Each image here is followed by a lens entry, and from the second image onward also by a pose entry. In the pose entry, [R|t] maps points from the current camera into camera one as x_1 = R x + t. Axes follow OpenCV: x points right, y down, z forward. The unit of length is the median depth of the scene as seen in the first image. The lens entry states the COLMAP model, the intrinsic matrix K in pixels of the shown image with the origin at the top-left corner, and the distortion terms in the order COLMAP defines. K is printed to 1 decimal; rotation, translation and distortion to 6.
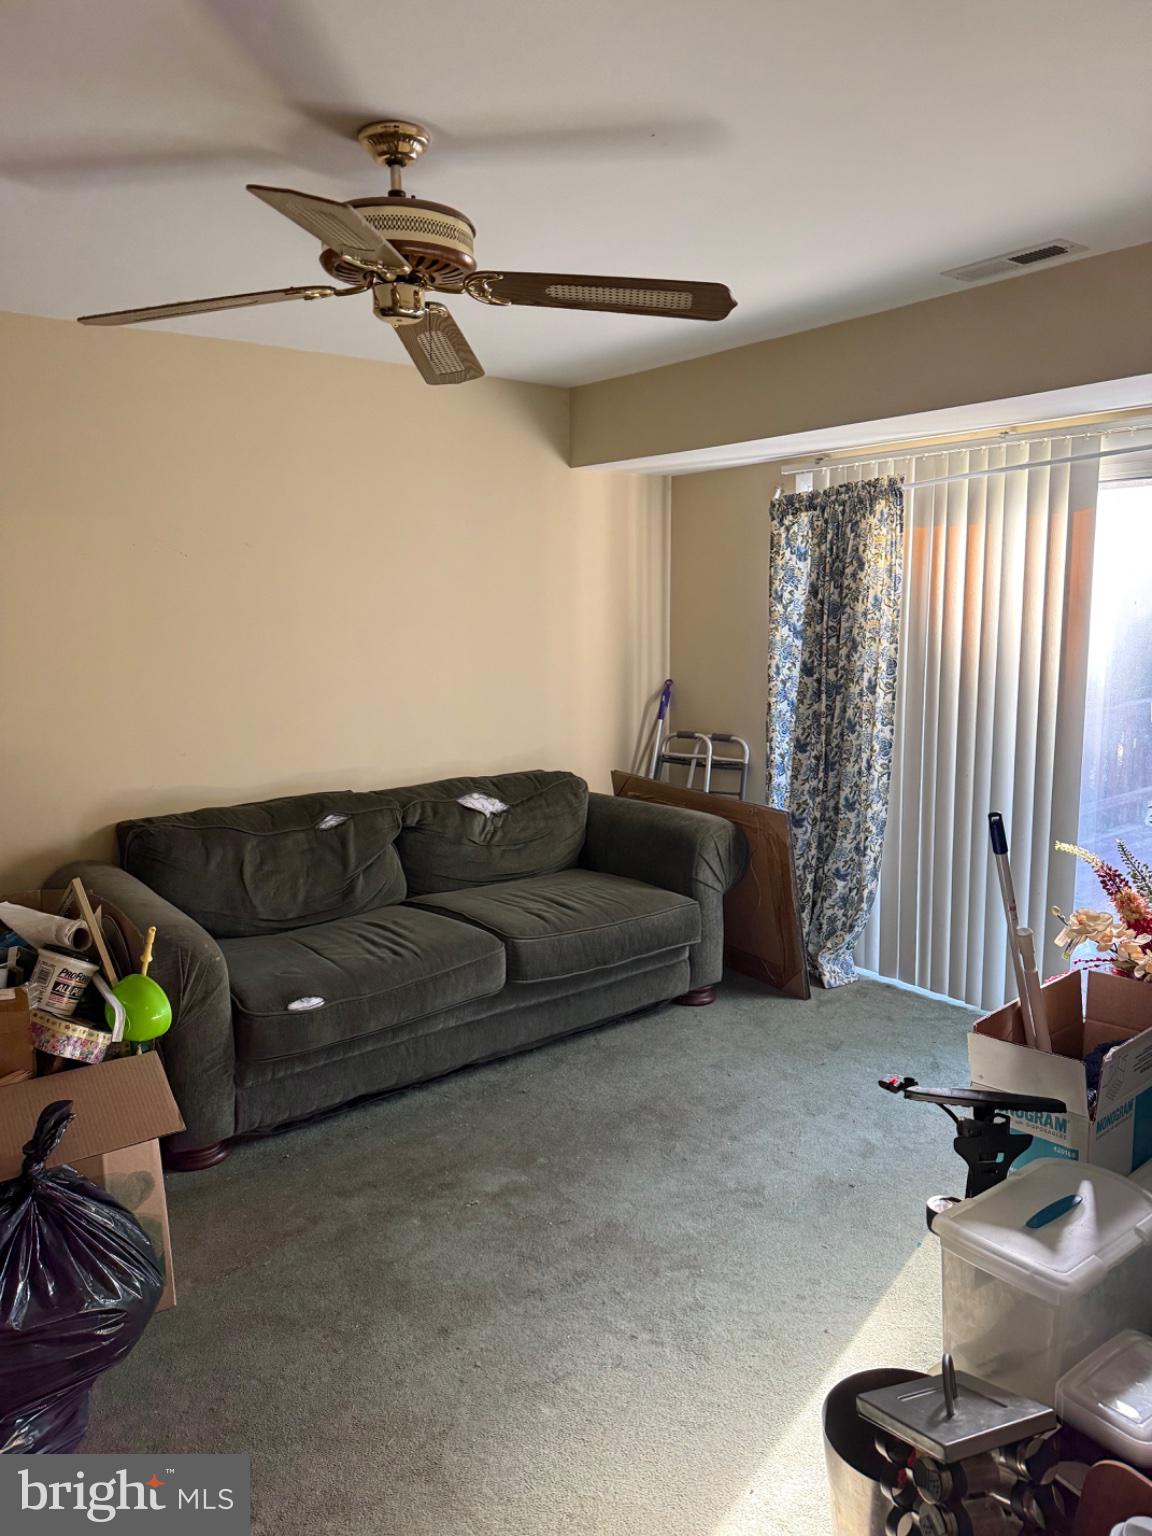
lens RADIAL K [[1082.9, 0, 565.3], [0, 1082.9, 772.8], [0, 0, 1]] dist [0.034570, -0.050034]
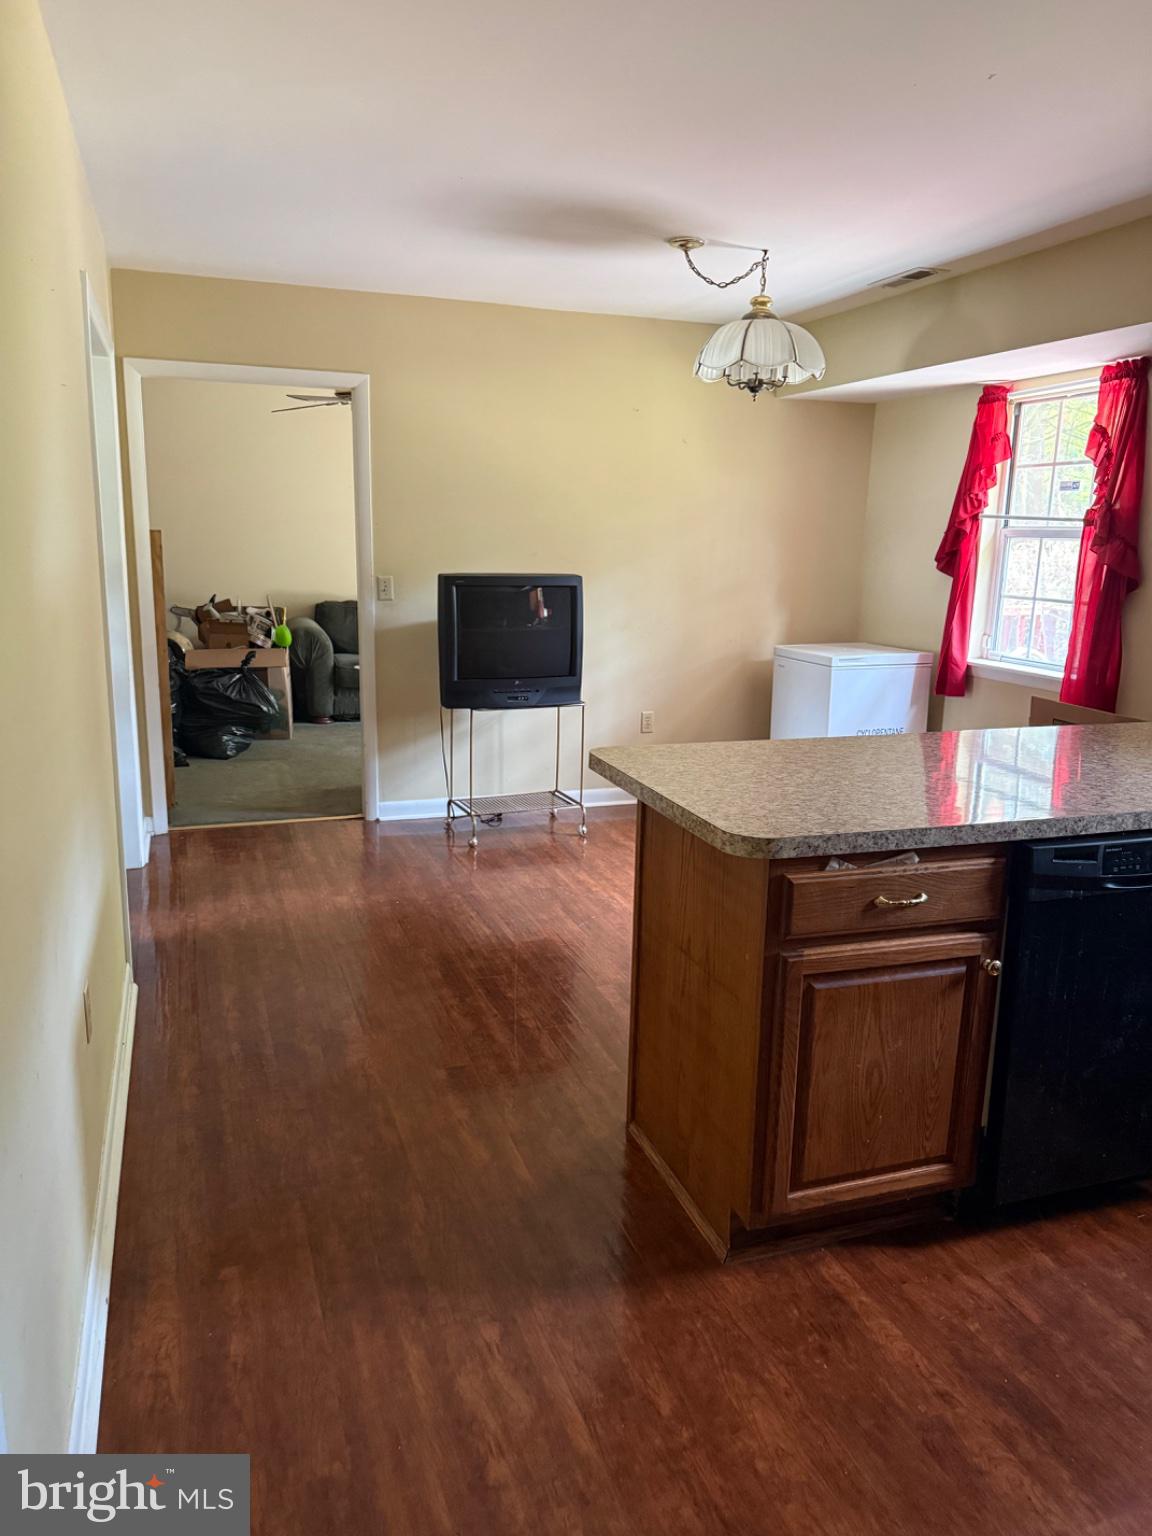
lens RADIAL K [[1082.9, 0, 565.3], [0, 1082.9, 772.8], [0, 0, 1]] dist [0.034570, -0.050034]
pose [[0.956521, 0.089221, -0.277682, 1.352775], [-0.064769, 0.993268, 0.096038, 0.267020], [0.284382, -0.073877, 0.955860, -1.870243]]
